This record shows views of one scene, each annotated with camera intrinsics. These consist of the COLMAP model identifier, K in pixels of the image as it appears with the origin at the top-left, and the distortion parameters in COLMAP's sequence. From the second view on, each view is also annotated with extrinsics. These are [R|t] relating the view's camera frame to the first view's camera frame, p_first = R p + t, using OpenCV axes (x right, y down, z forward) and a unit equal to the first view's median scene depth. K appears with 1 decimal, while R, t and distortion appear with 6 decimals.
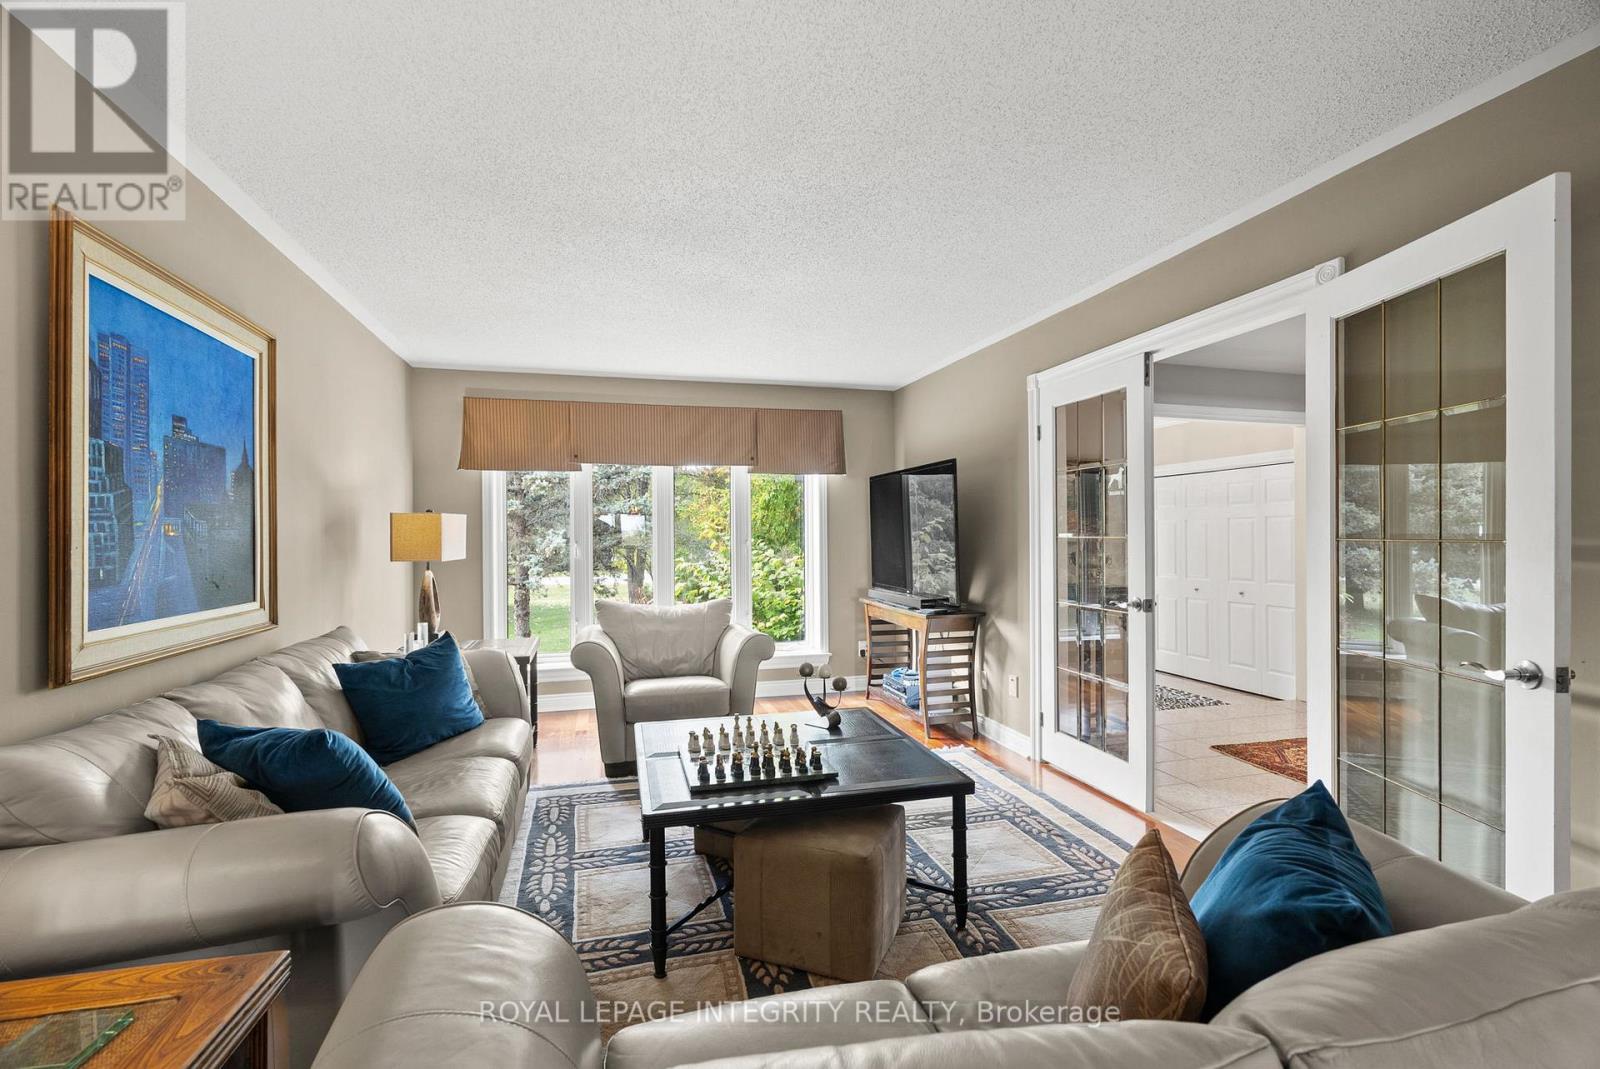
lens RADIAL K [[732.8, 0, 797.7], [0, 732.8, 531.9], [0, 0, 1]] dist [-0.004631, -0.000288]
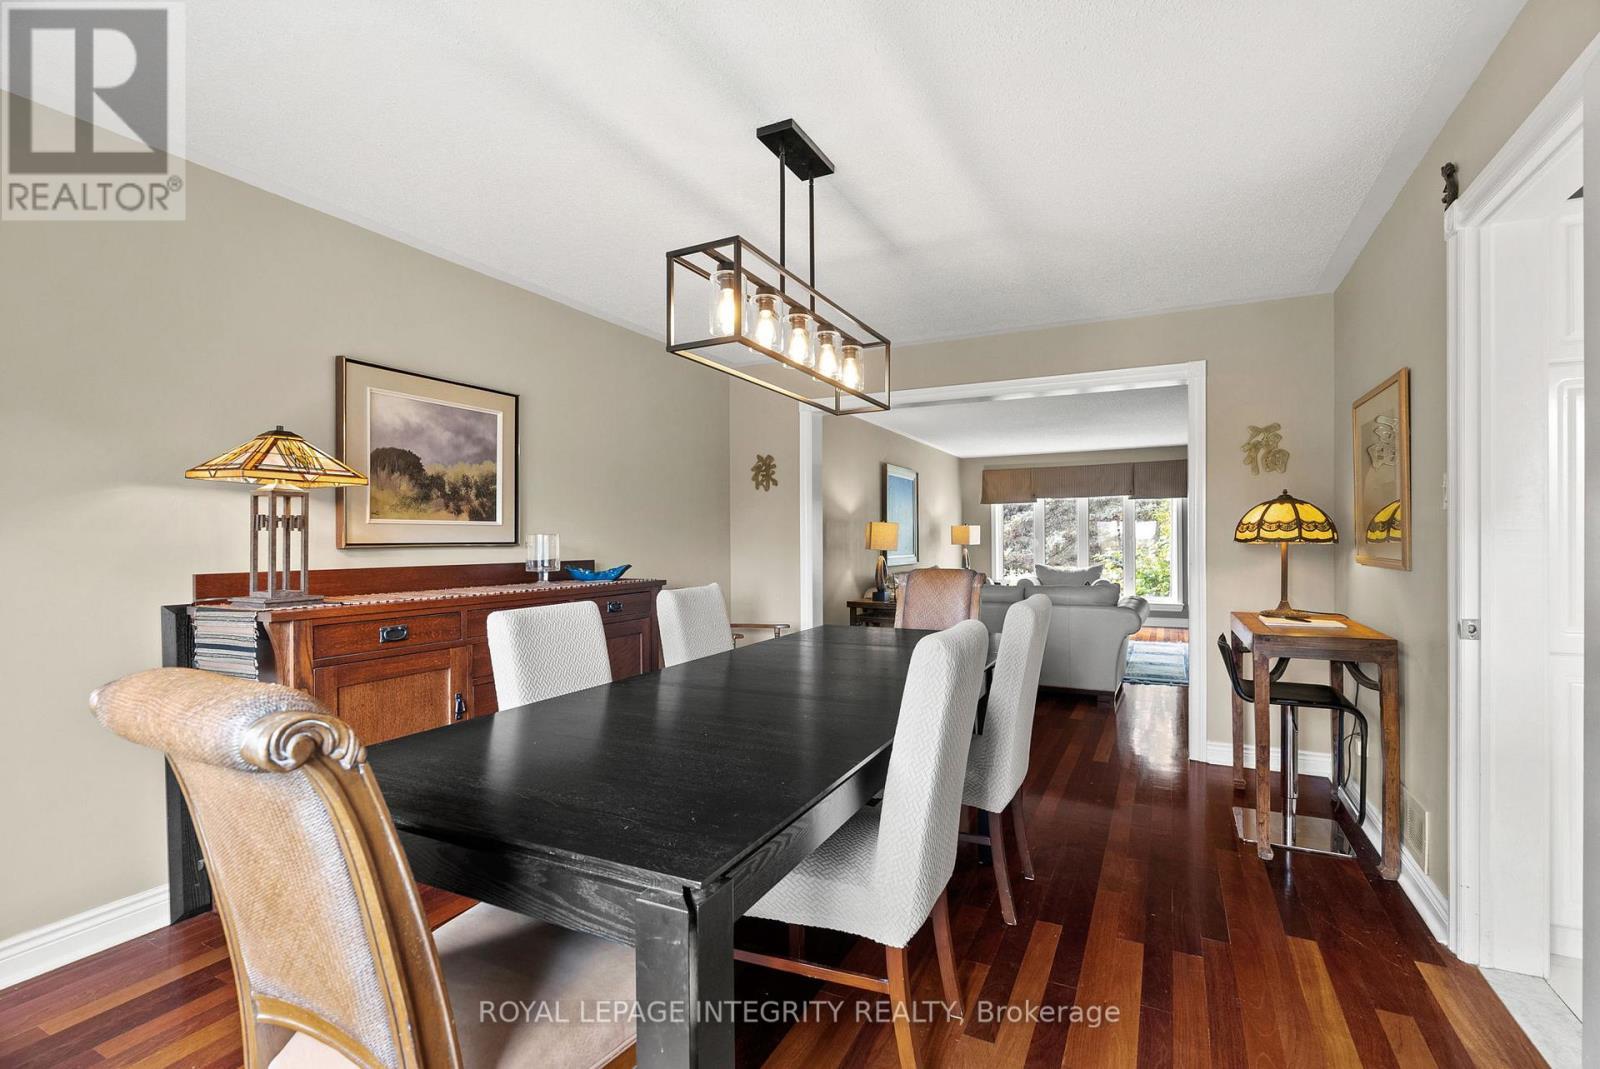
lens RADIAL K [[732.8, 0, 800.4], [0, 732.8, 536.8], [0, 0, 1]] dist [-0.004631, -0.000288]
pose [[0.755065, -0.001885, -0.655647, 0.550098], [0.003799, 0.999992, 0.001499, 0.005563], [0.655638, -0.003623, 0.755066, -0.974975]]
